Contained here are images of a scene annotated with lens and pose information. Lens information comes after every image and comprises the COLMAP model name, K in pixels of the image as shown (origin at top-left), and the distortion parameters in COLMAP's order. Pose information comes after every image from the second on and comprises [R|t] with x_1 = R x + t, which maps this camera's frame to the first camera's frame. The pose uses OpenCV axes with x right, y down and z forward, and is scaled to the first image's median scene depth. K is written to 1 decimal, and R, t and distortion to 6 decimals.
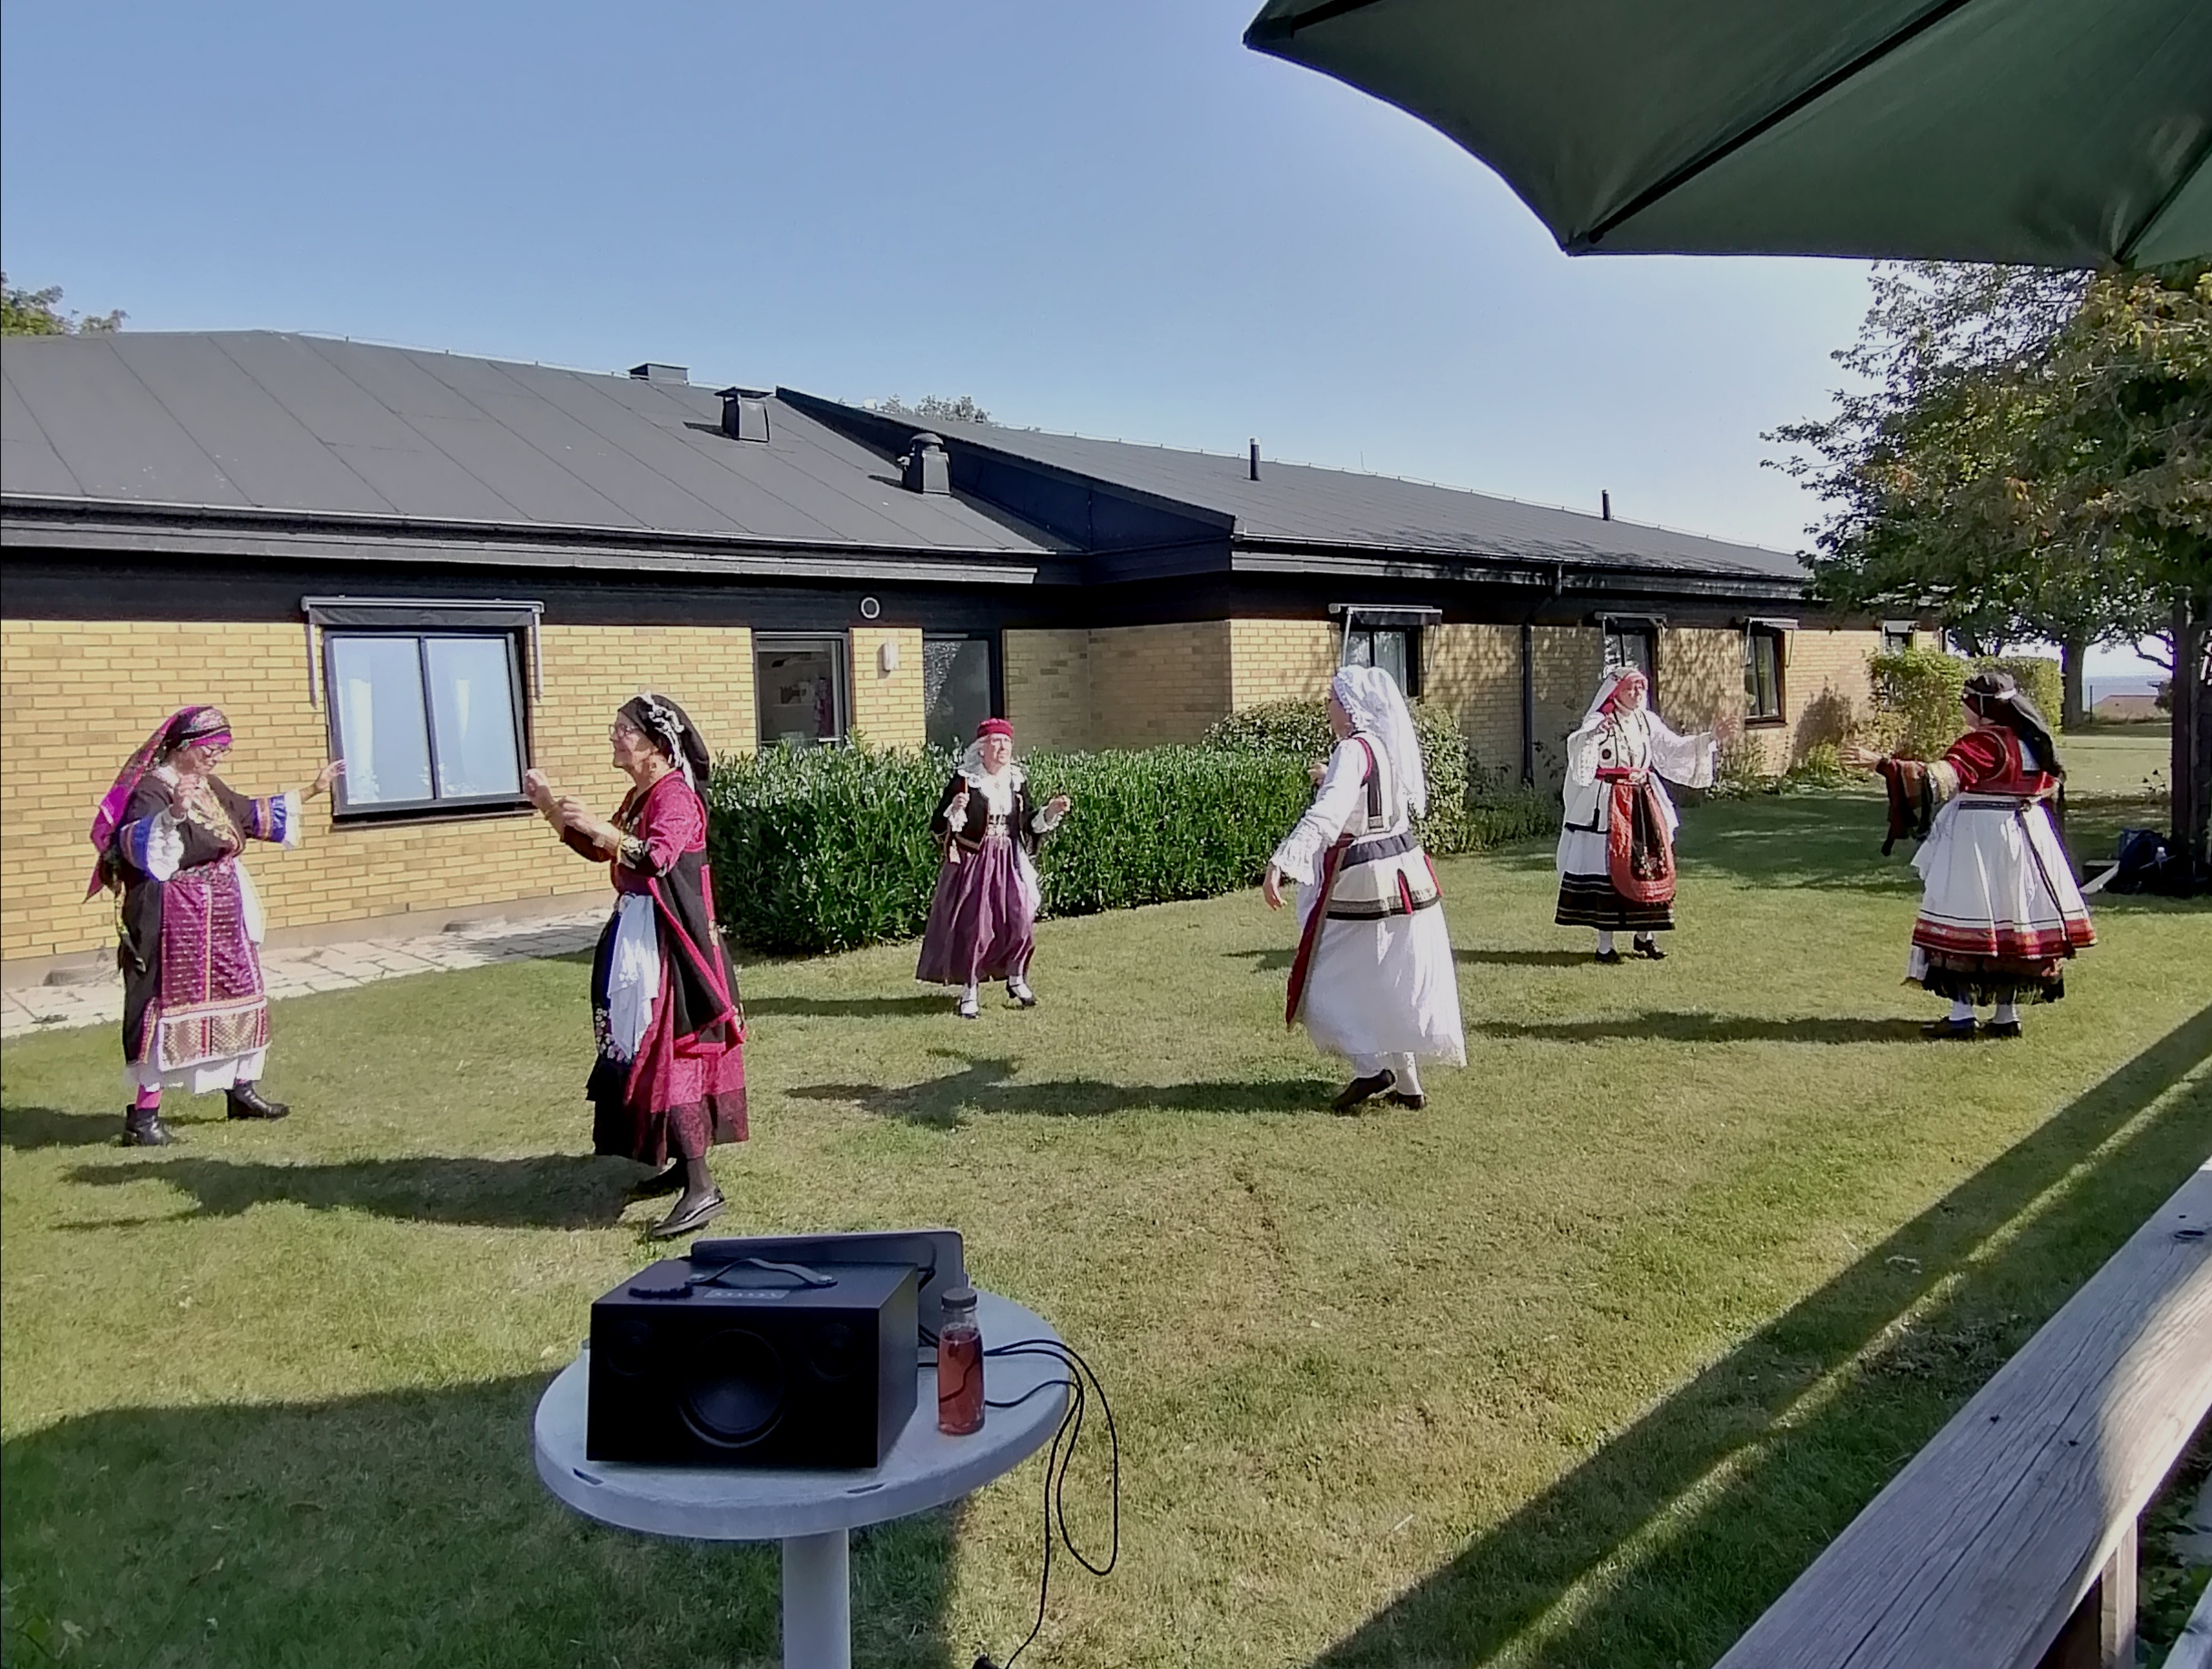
lens RADIAL K [[1502.7, 0, 1128.7], [0, 1502.7, 764.1], [0, 0, 1]] dist [0.033882, -0.001623]
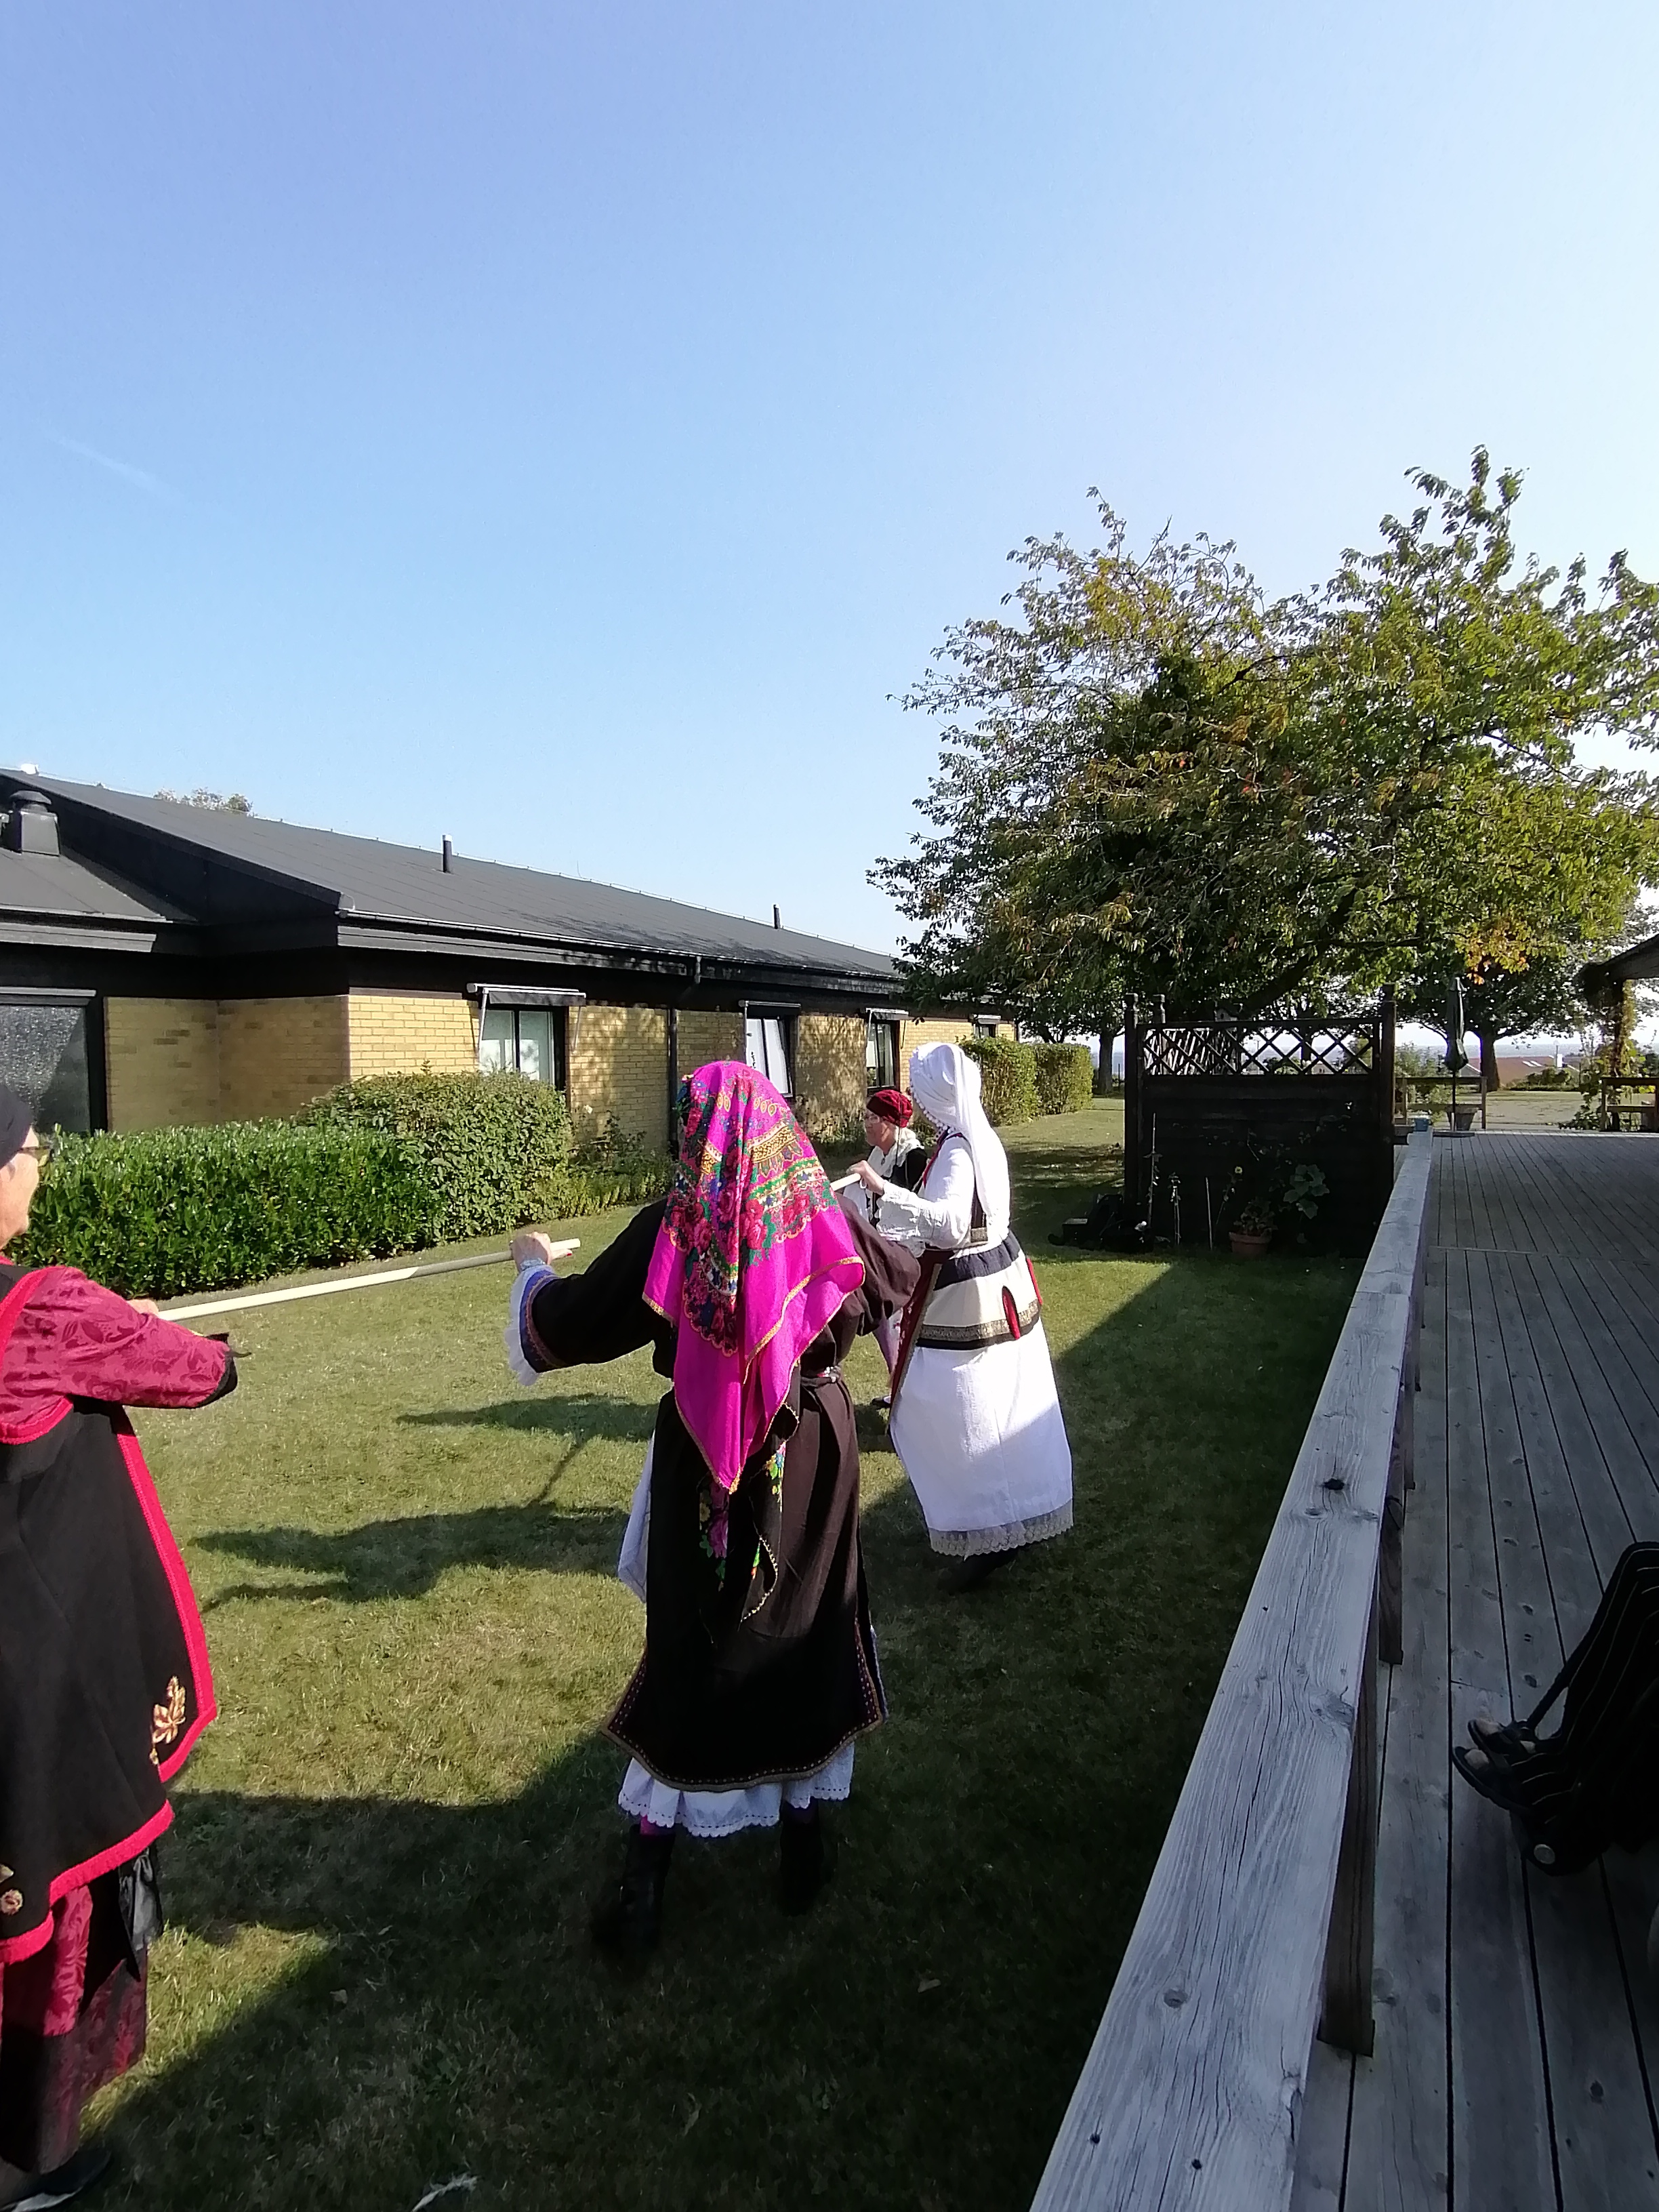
lens RADIAL K [[1117.1, 0, 844.7], [0, 1117.1, 1102.0], [0, 0, 1]] dist [0.025450, -0.000821]
pose [[0.950232, 0.004935, 0.311504, 0.174442], [-0.002509, 0.999963, -0.008190, -0.019940], [-0.311533, 0.007001, 0.950210, 0.192647]]
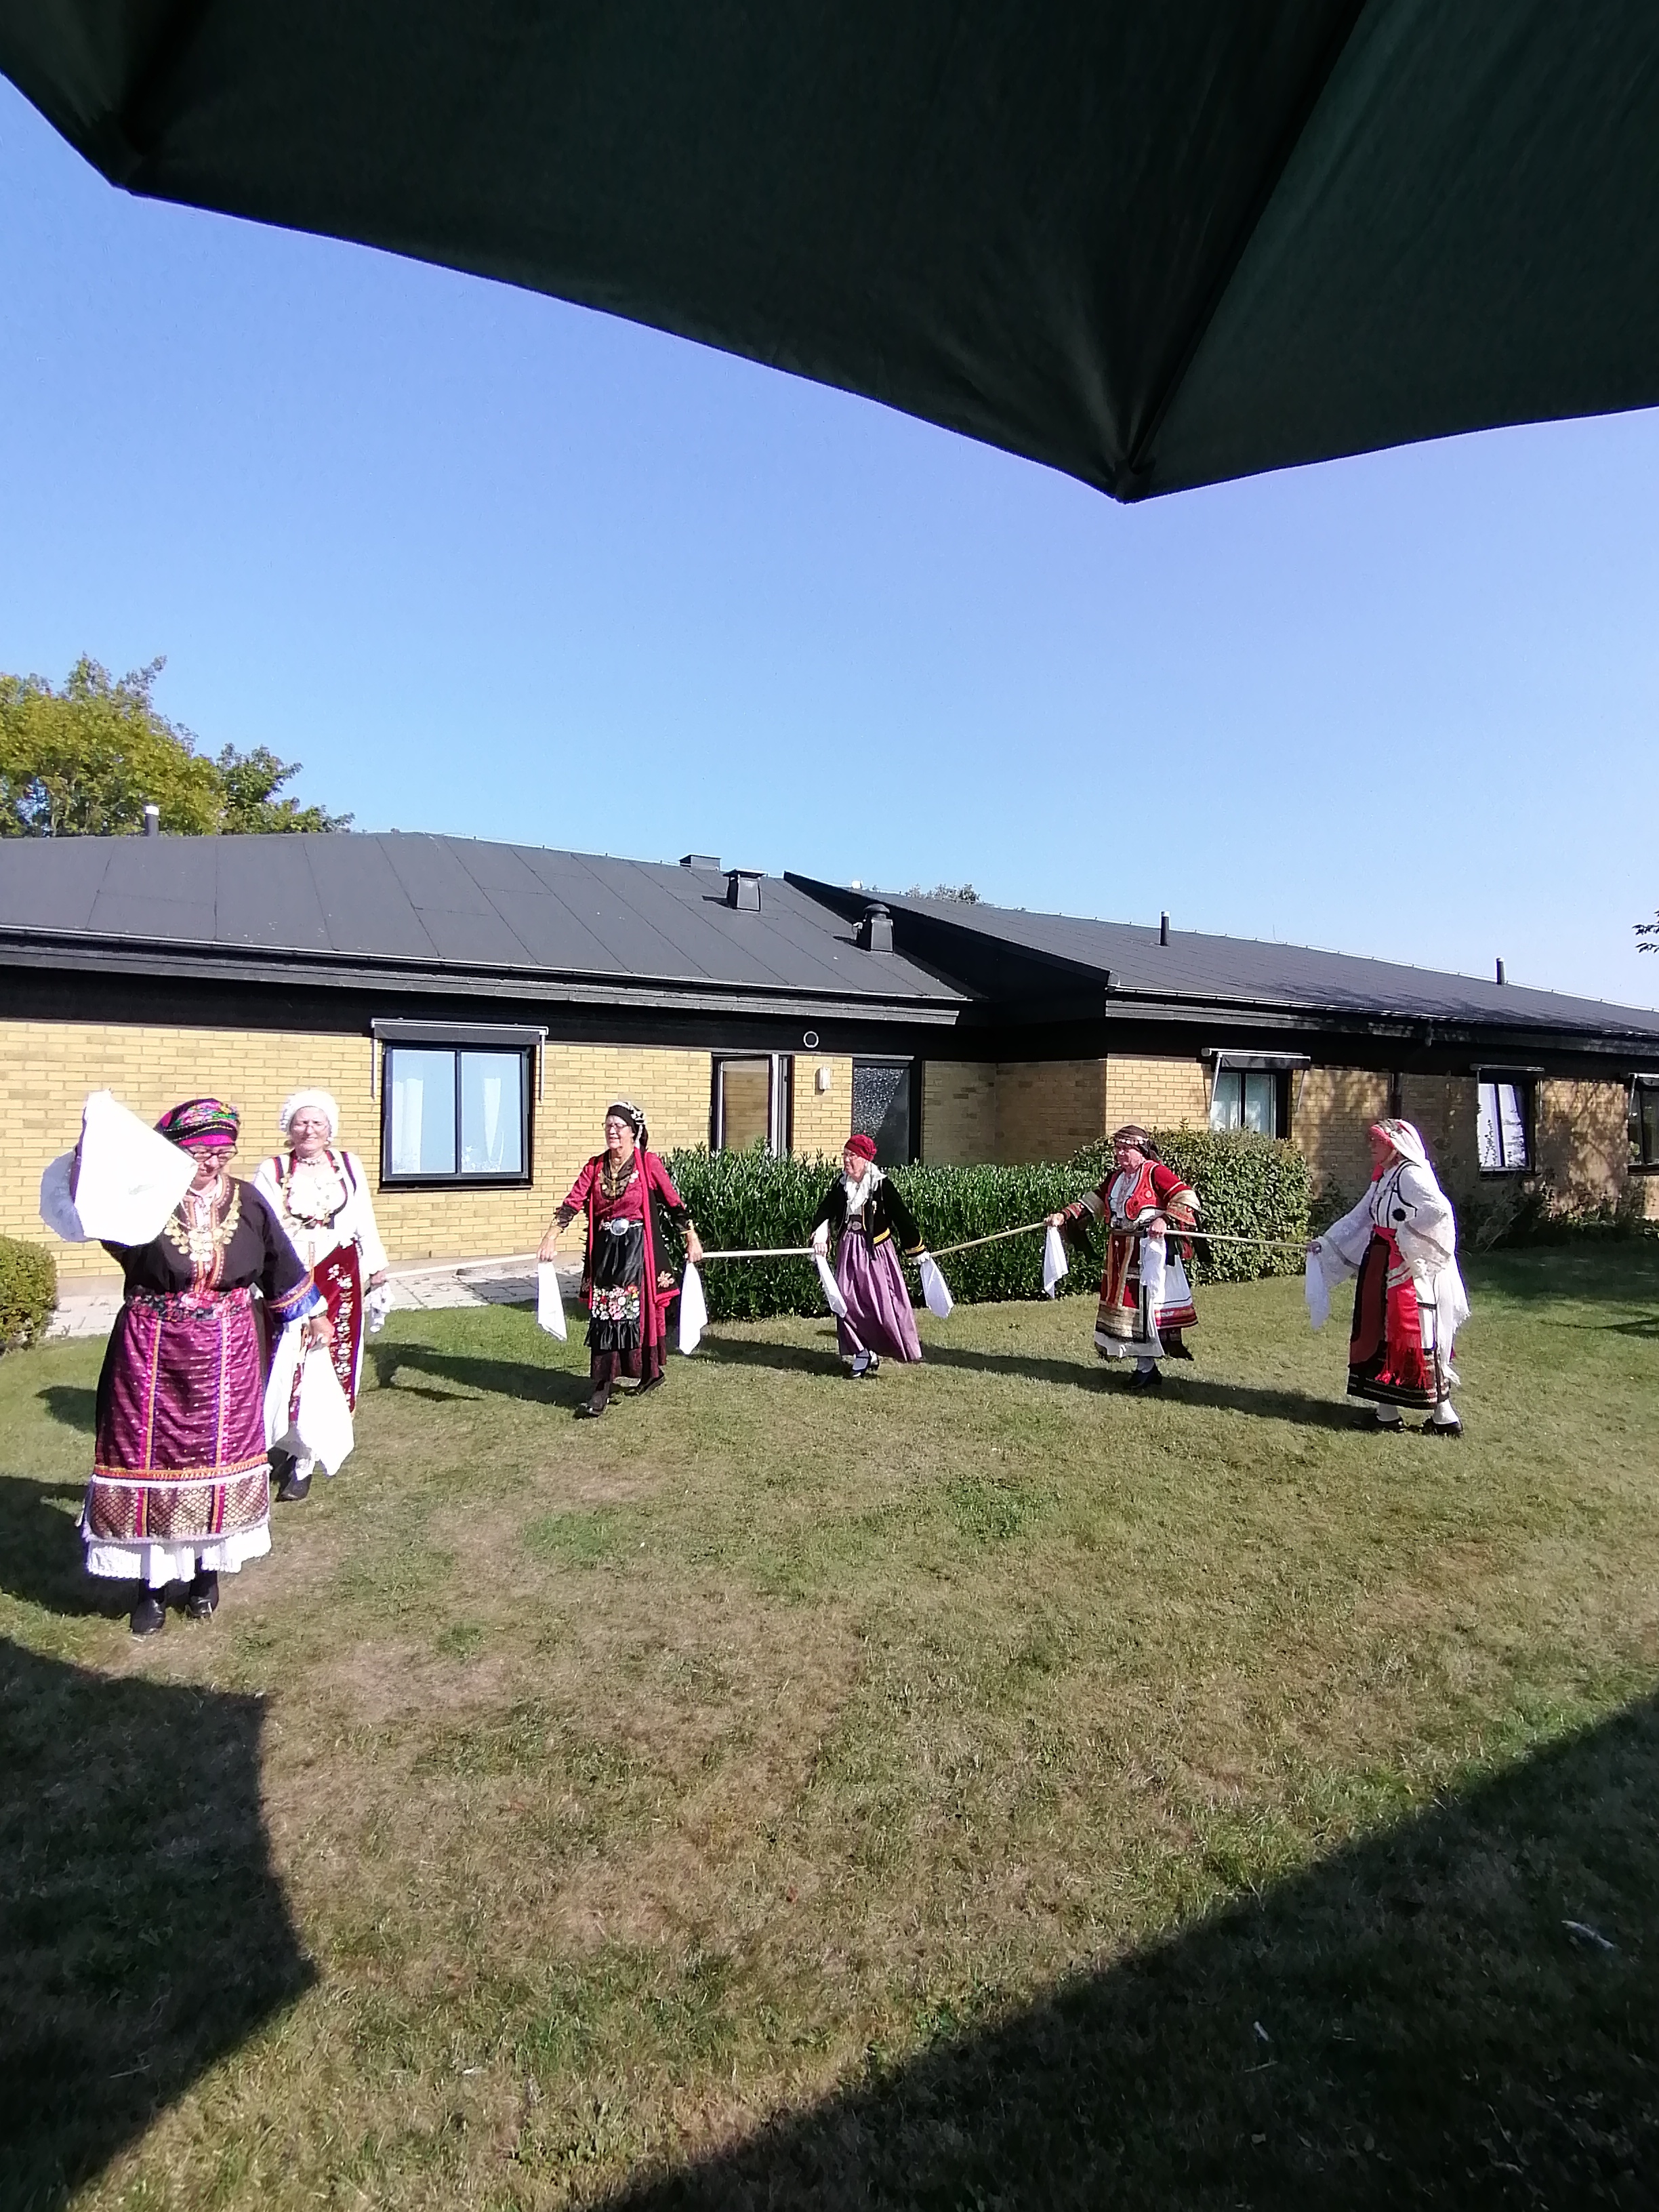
lens RADIAL K [[1117.1, 0, 844.7], [0, 1117.1, 1102.0], [0, 0, 1]] dist [0.025450, -0.000821]
pose [[0.970240, 0.044752, -0.237972, 0.090212], [-0.057065, 0.997351, -0.045104, -0.012653], [0.235323, 0.057342, 0.970224, 0.116903]]
